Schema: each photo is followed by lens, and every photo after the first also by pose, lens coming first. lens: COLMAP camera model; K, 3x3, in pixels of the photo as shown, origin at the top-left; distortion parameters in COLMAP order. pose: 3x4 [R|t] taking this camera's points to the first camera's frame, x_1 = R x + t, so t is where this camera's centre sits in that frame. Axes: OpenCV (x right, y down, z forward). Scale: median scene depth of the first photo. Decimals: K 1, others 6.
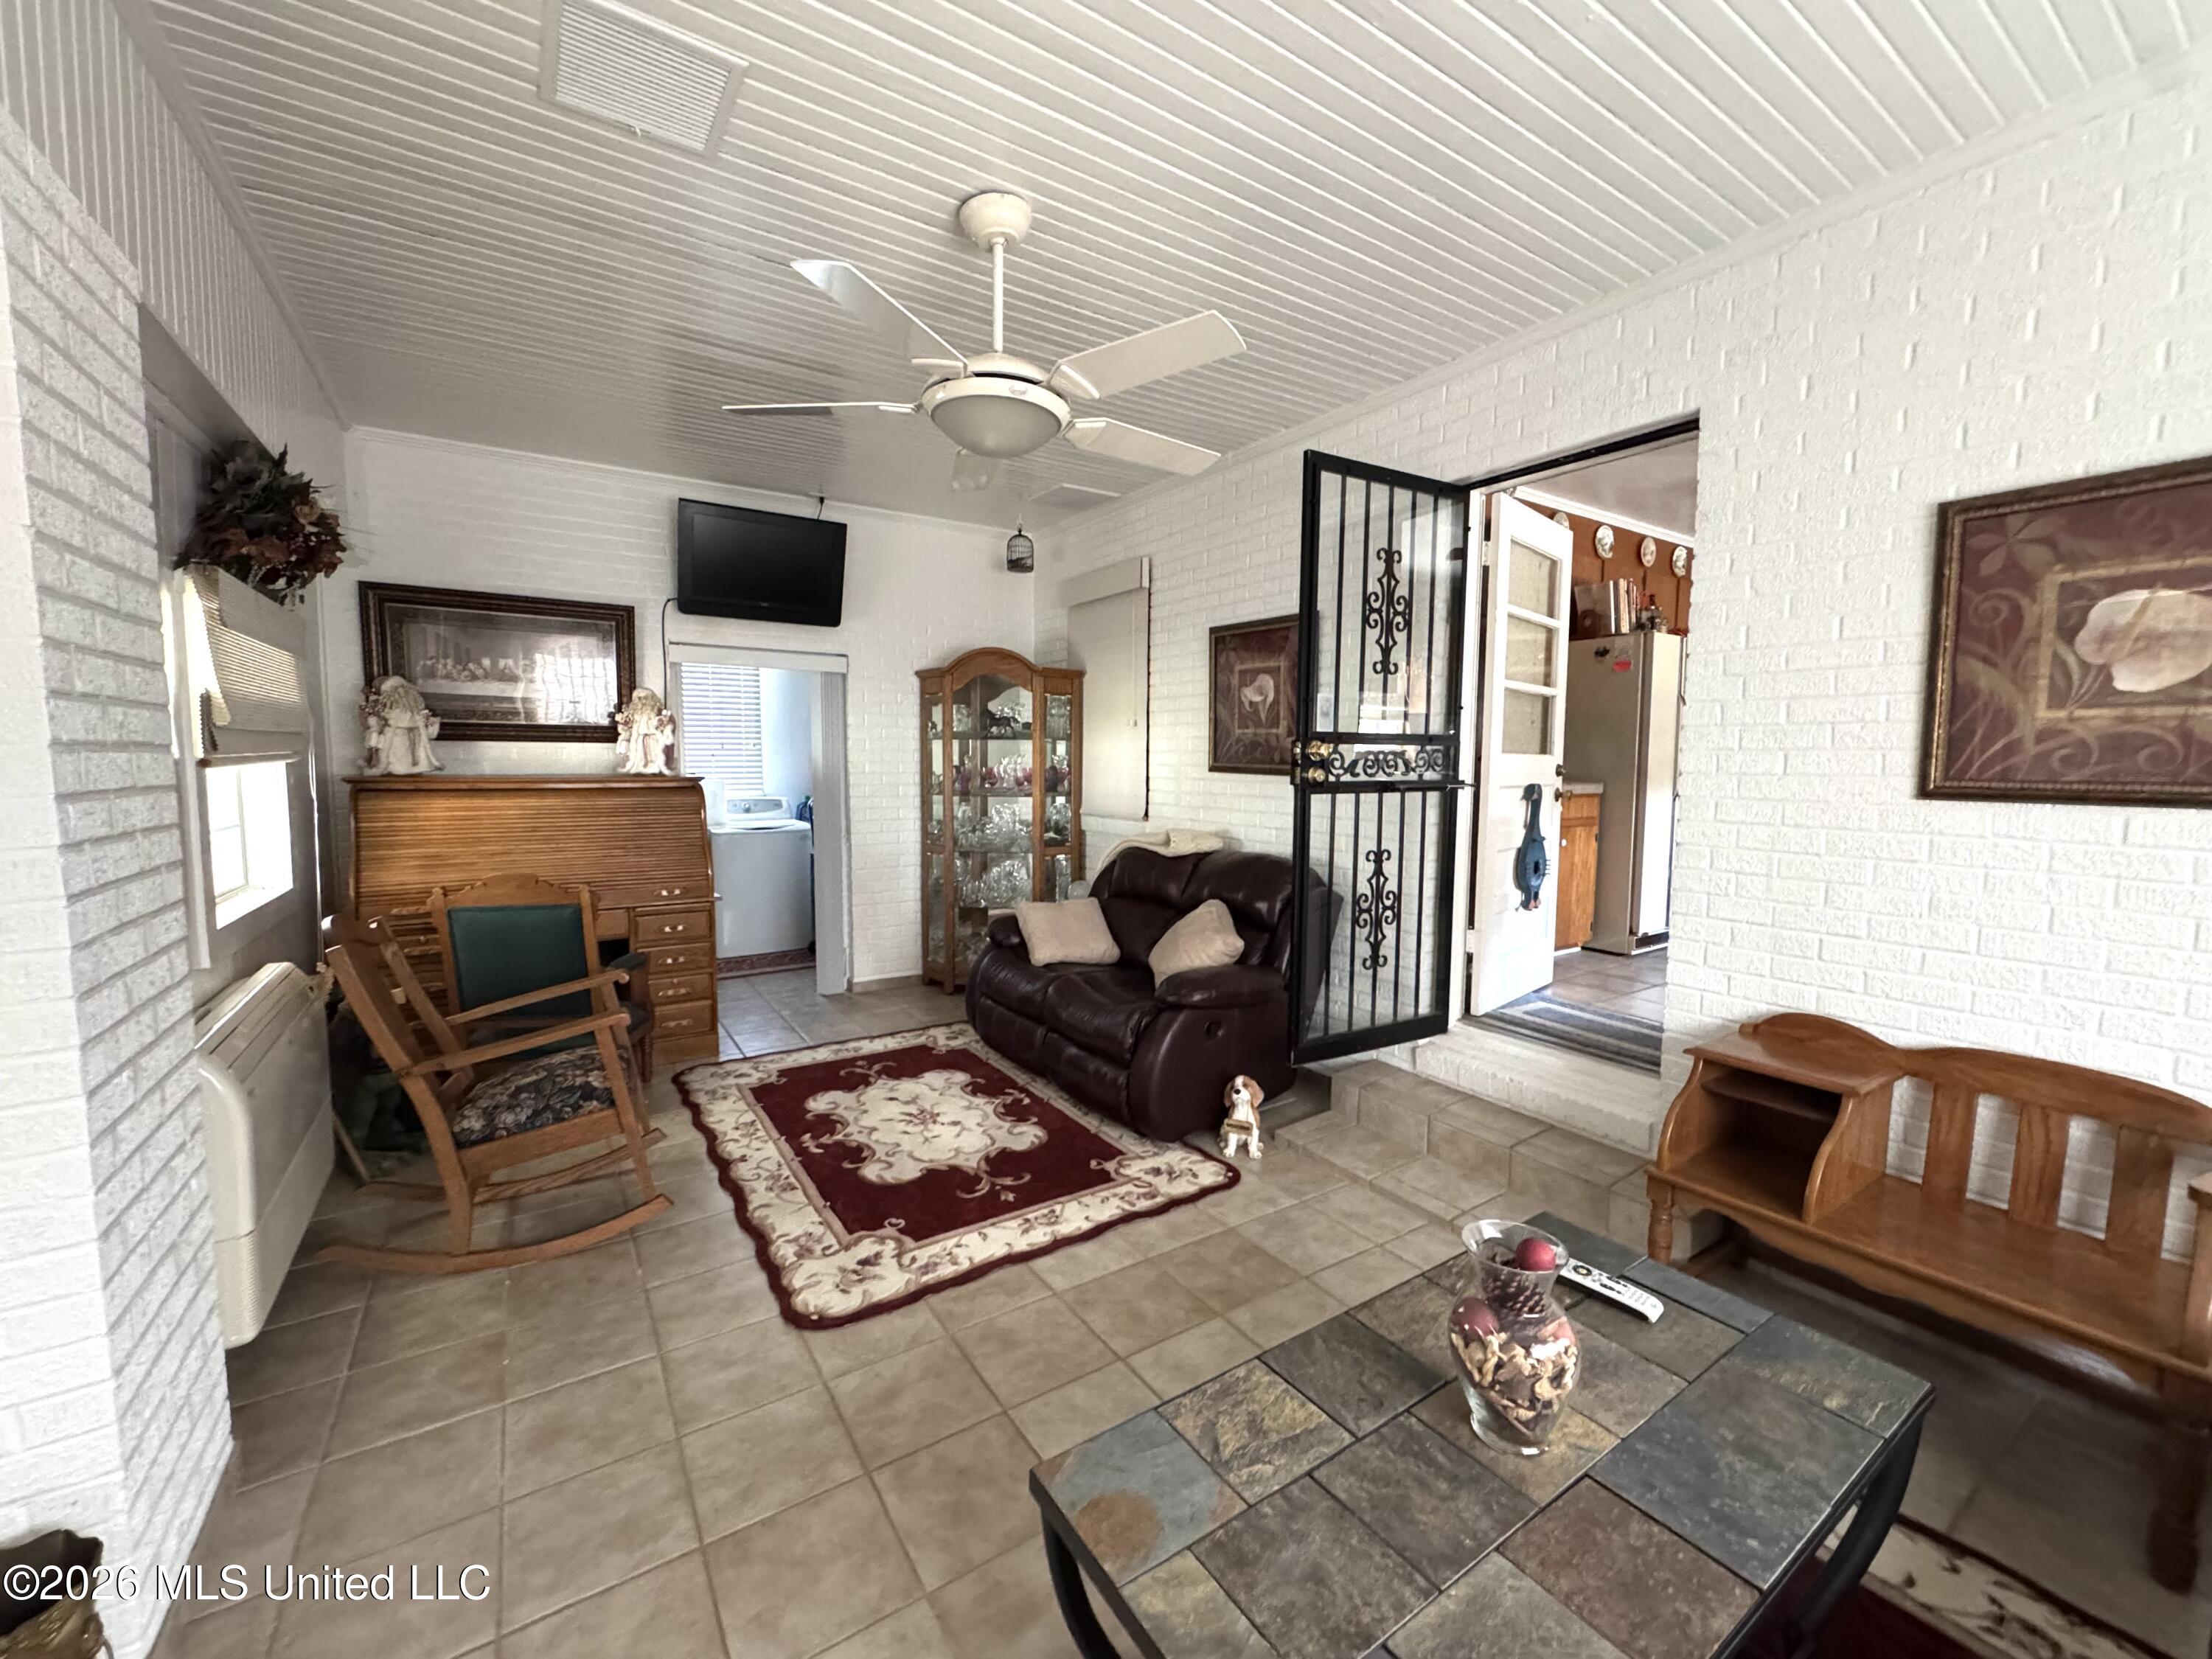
lens RADIAL K [[884.9, 0, 1098.1], [0, 884.9, 823.1], [0, 0, 1]] dist [-0.002975, 0.000026]
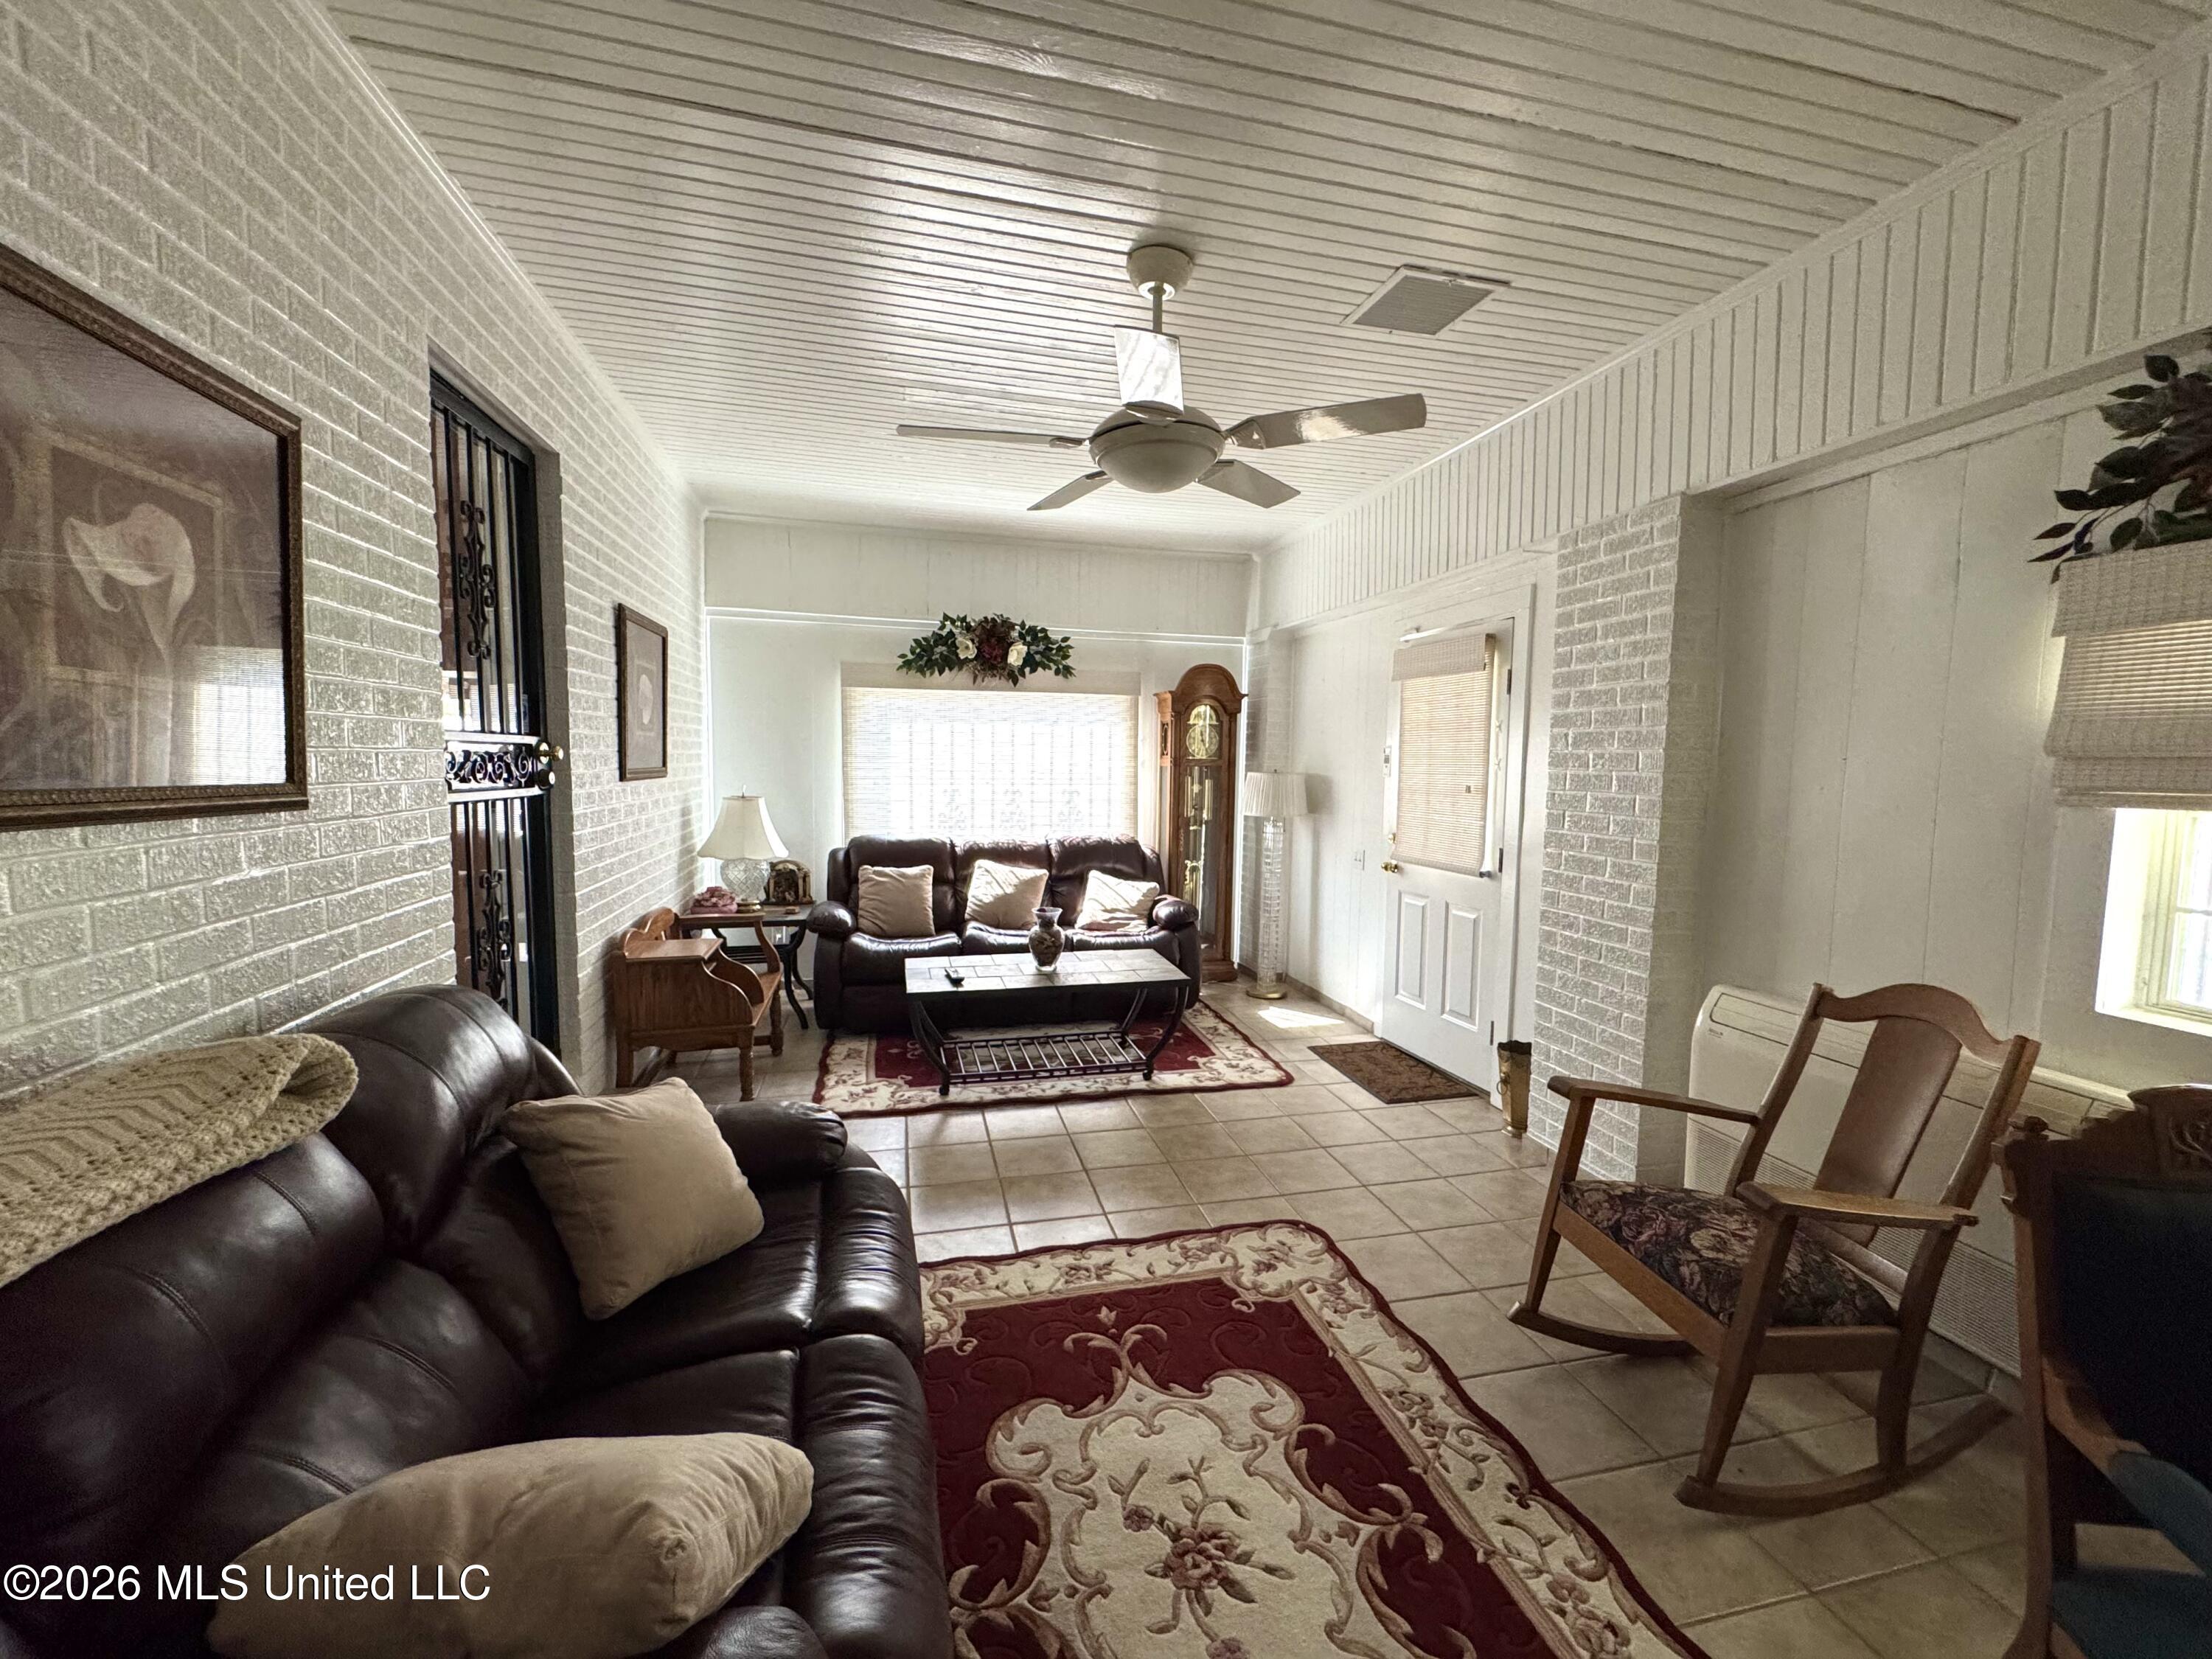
lens RADIAL K [[884.9, 0, 1104.4], [0, 884.9, 817.3], [0, 0, 1]] dist [-0.002975, 0.000026]
pose [[-0.942232, -0.041964, 0.332322, -0.349415], [0.004901, 0.990288, 0.138944, -0.141567], [-0.334925, 0.132546, -0.932876, 1.695206]]
